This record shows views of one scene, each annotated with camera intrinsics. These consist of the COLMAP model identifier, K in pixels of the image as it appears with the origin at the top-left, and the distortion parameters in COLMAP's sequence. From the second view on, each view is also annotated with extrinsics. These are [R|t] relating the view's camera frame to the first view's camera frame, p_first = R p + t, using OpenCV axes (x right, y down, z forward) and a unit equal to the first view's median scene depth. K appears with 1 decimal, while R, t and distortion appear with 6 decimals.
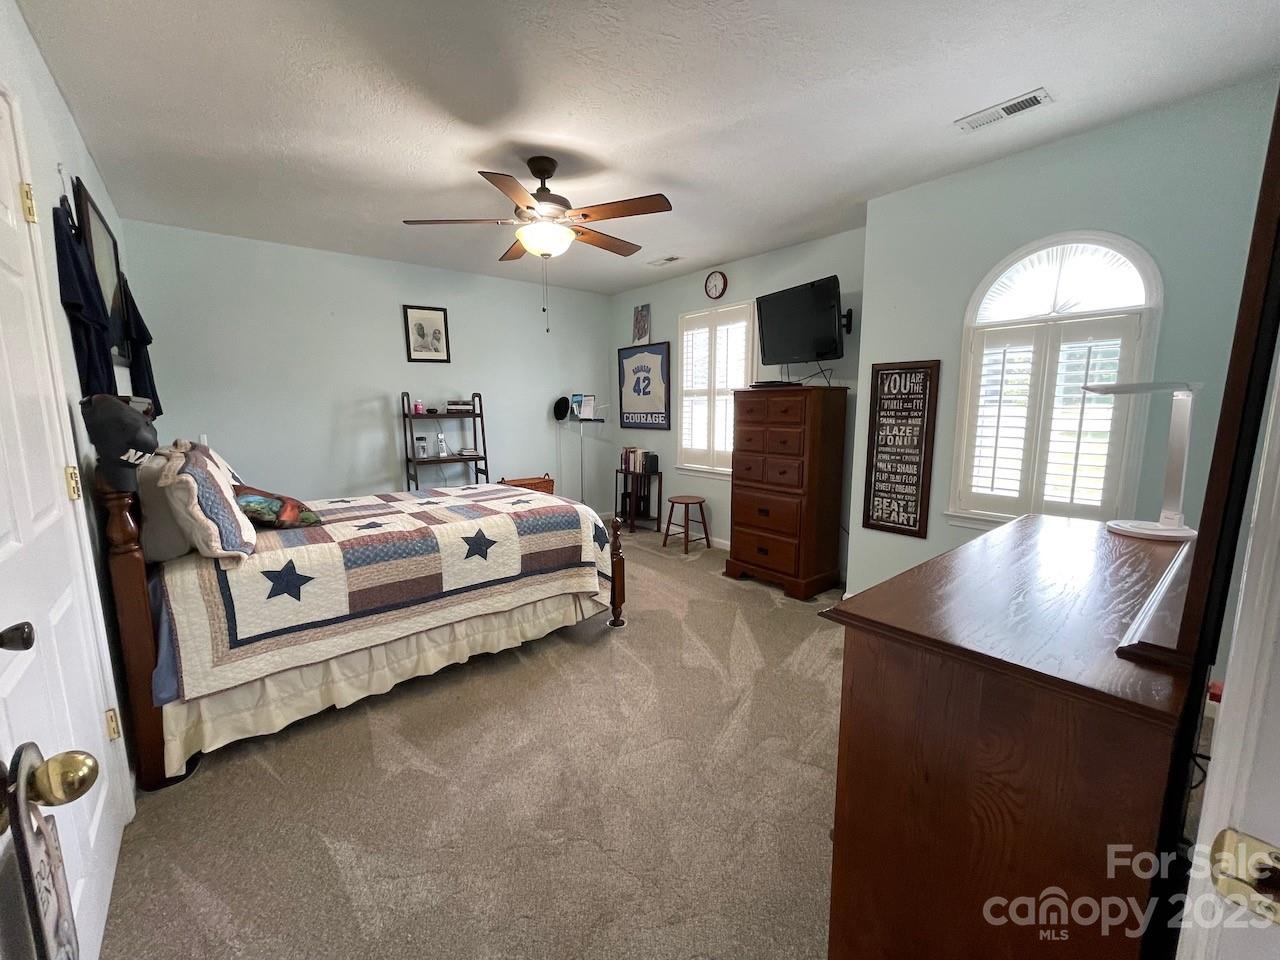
lens RADIAL K [[508.9, 0, 638.7], [0, 508.9, 477.1], [0, 0, 1]] dist [-0.001146, -0.000216]
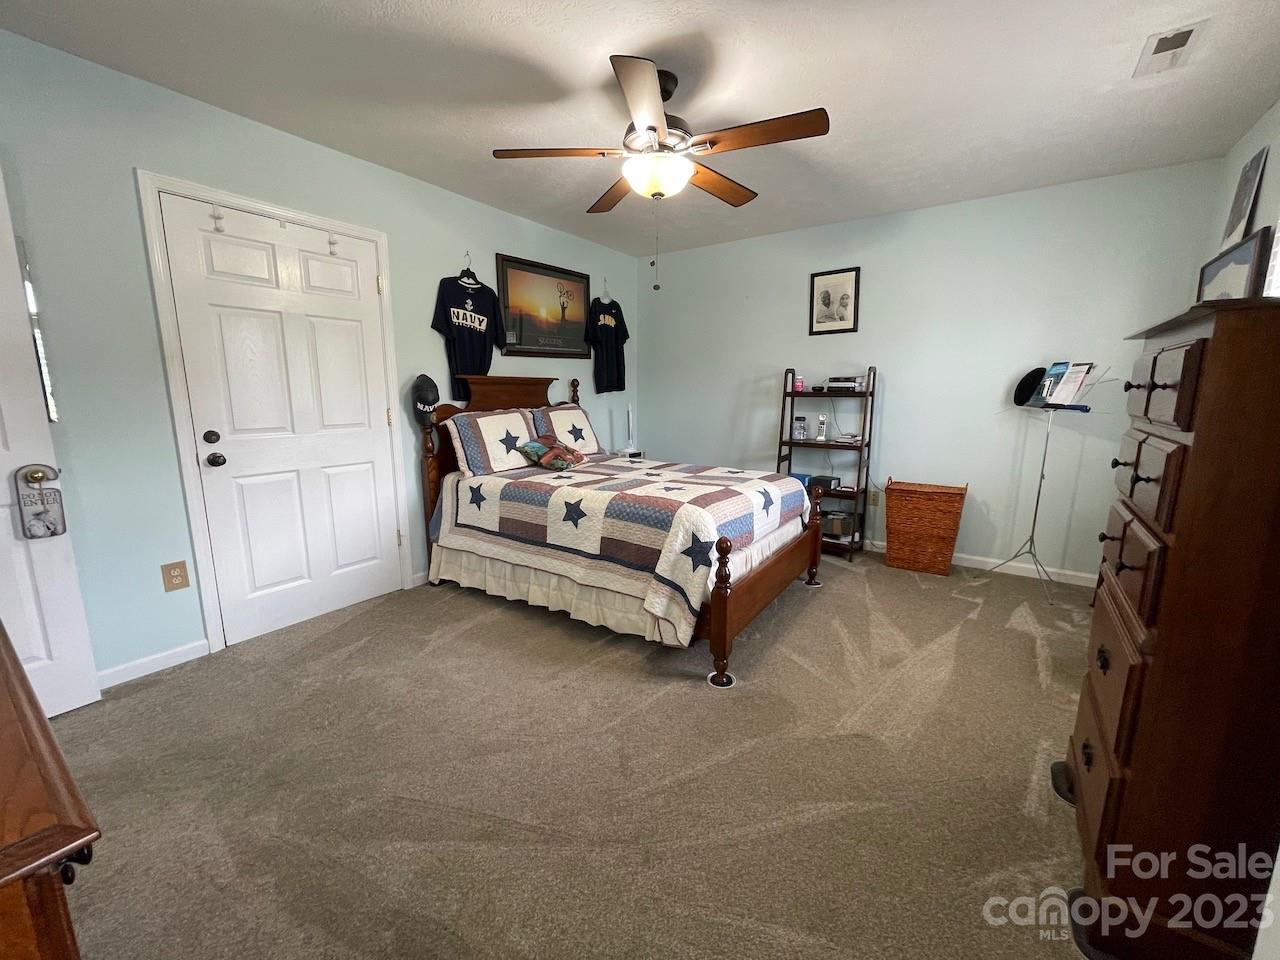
lens RADIAL K [[520.8, 0, 638.7], [0, 520.8, 478.8], [0, 0, 1]] dist [-0.001591, -0.000057]
pose [[0.273227, 0.166215, -0.947480, 0.691591], [-0.136692, 0.981672, 0.132795, -0.090642], [0.952188, 0.093230, 0.290940, 0.765936]]
